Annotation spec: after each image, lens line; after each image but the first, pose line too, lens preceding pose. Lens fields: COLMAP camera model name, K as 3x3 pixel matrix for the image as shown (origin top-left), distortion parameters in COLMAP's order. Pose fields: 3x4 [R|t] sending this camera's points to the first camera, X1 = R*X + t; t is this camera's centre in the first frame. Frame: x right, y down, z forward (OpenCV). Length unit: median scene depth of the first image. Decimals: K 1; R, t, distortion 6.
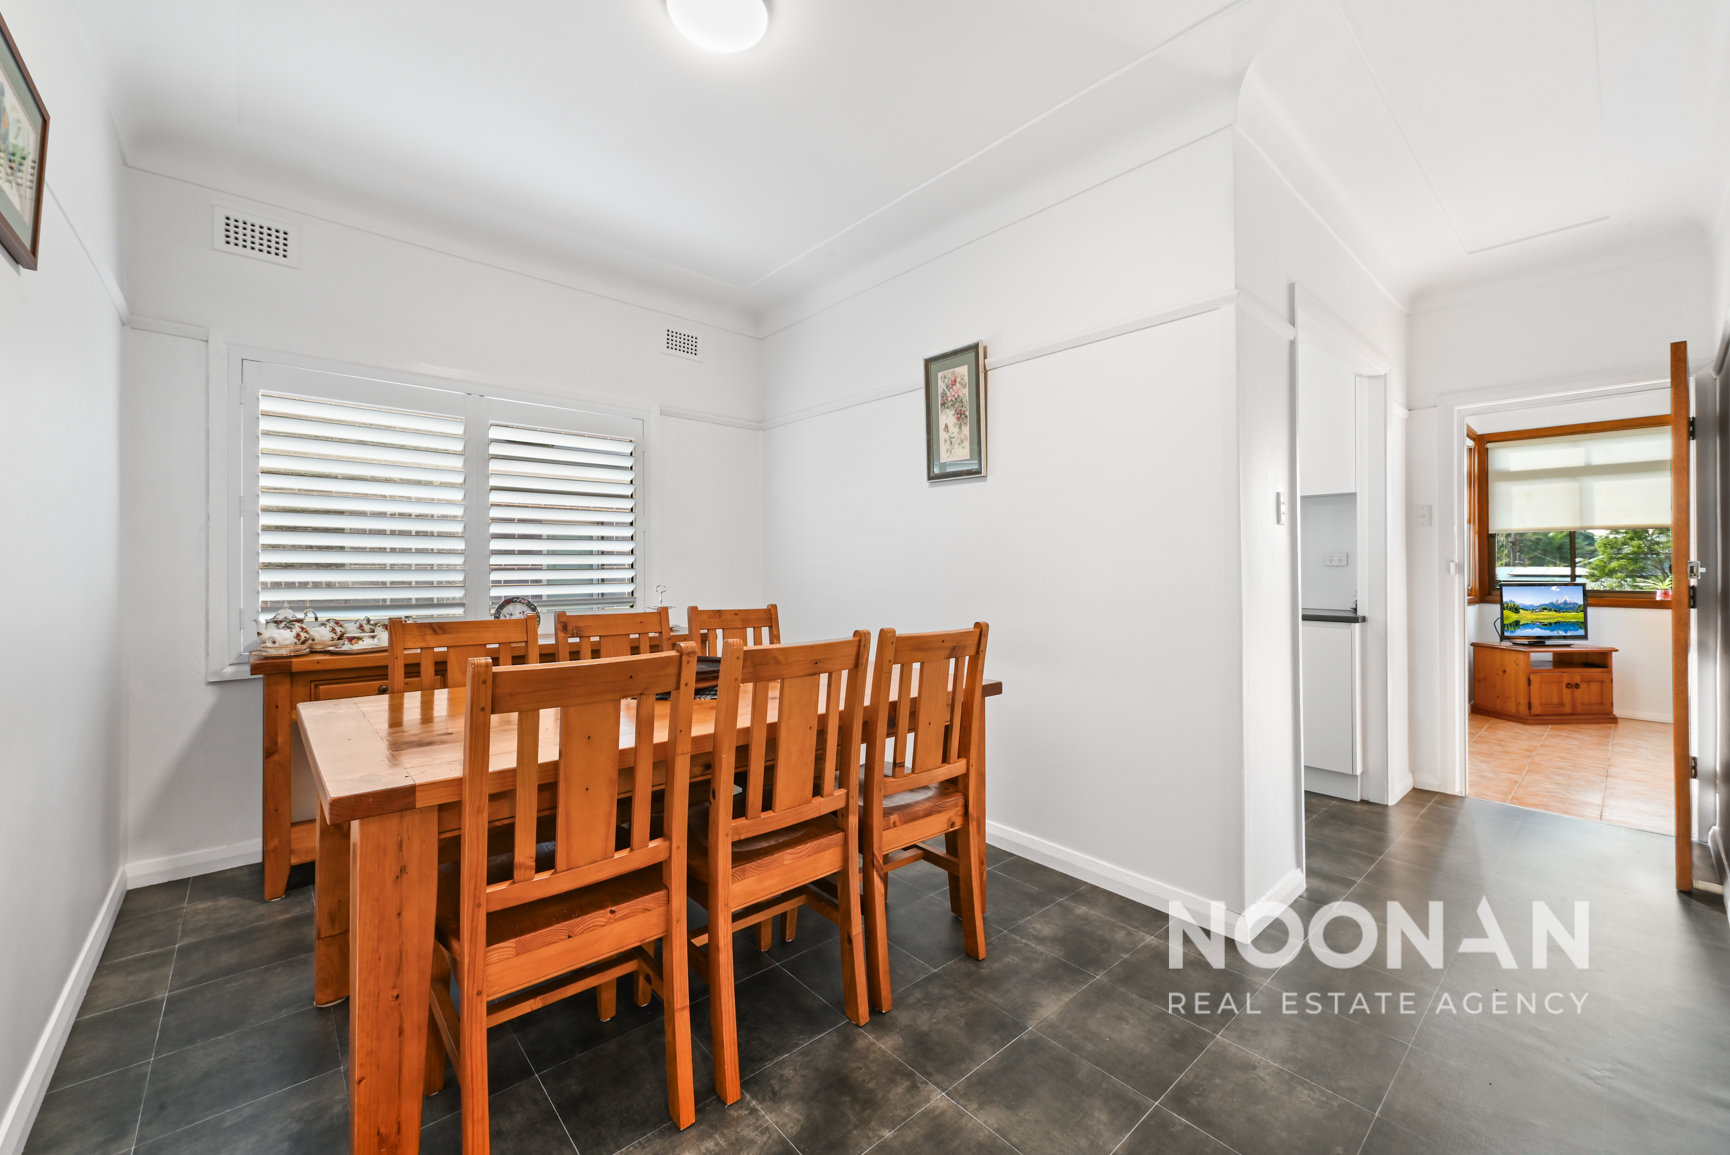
lens RADIAL K [[685.6, 0, 866.1], [0, 685.6, 579.2], [0, 0, 1]] dist [-0.012316, 0.000018]
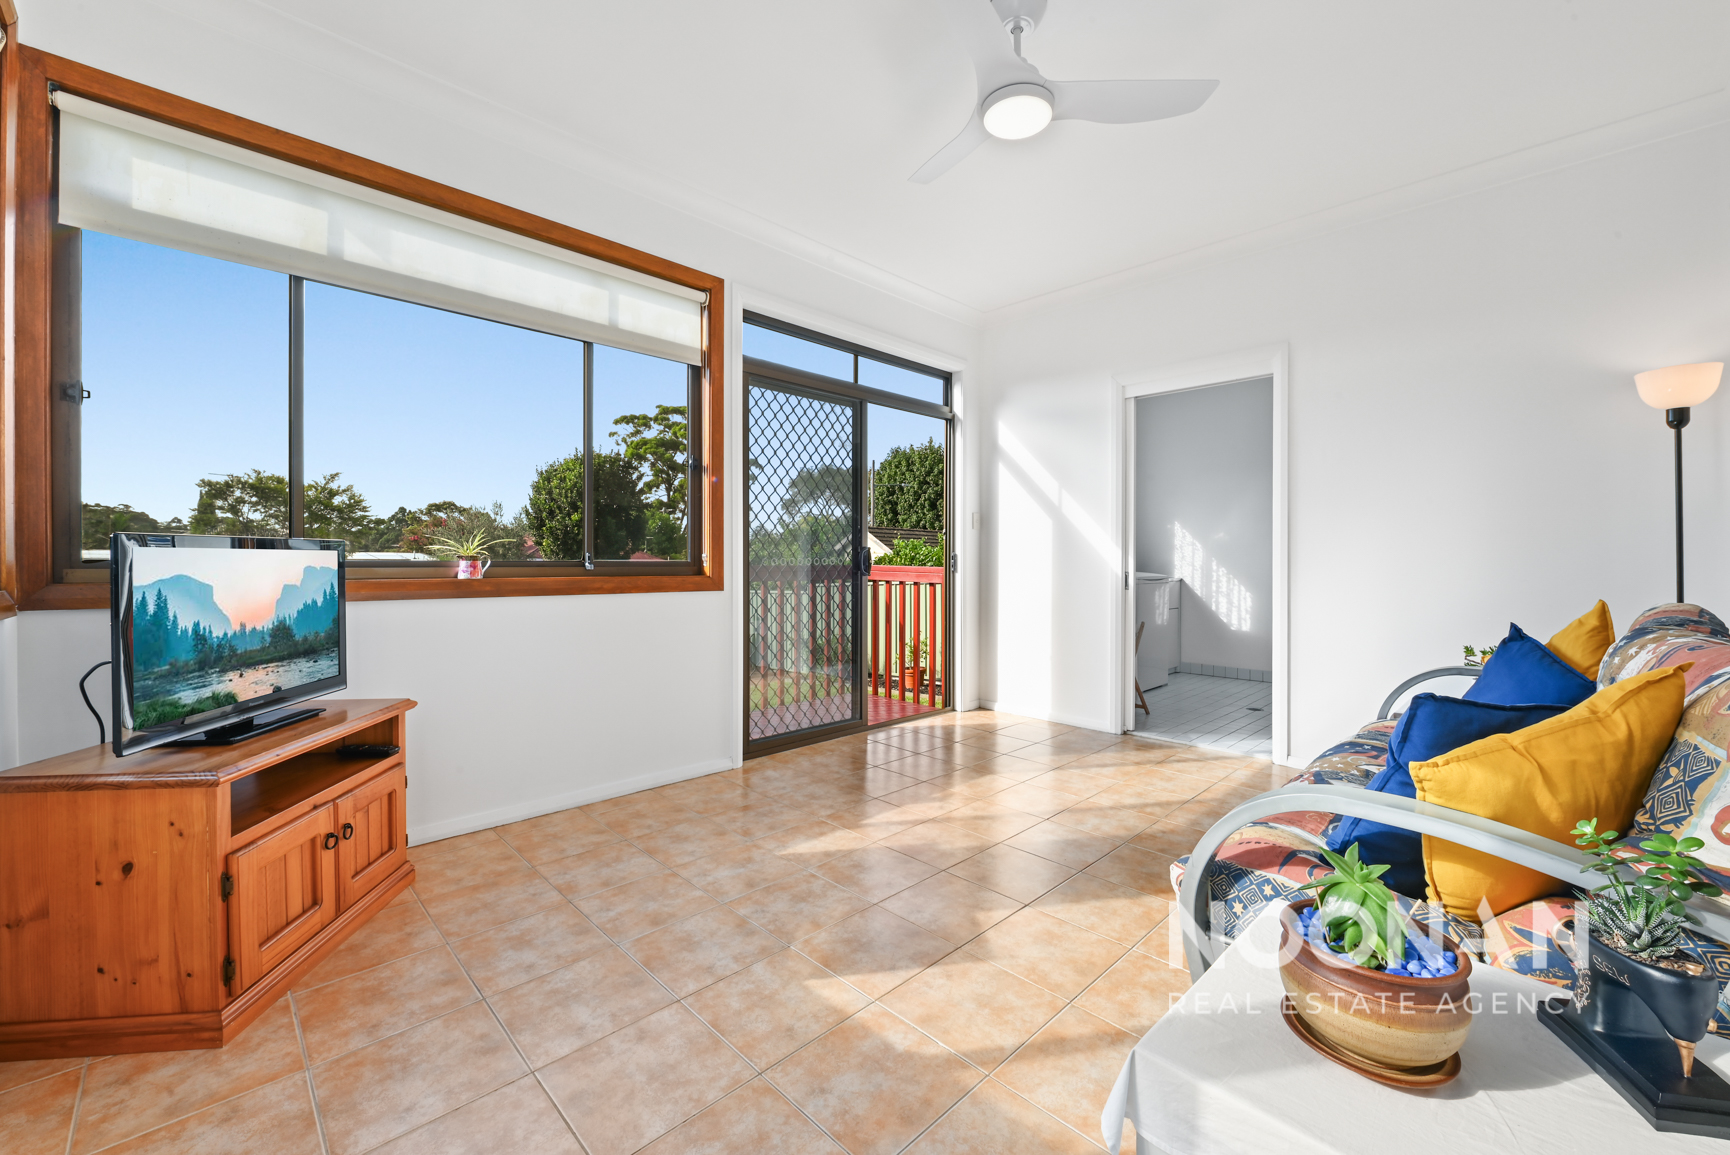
lens RADIAL K [[685.6, 0, 866.0], [0, 685.6, 572.8], [0, 0, 1]] dist [-0.012316, 0.000018]
pose [[-0.042946, -0.009840, 0.999029, 0.678766], [-0.008985, 0.999915, 0.009463, 0.018878], [-0.999037, -0.008570, -0.043031, 0.735820]]
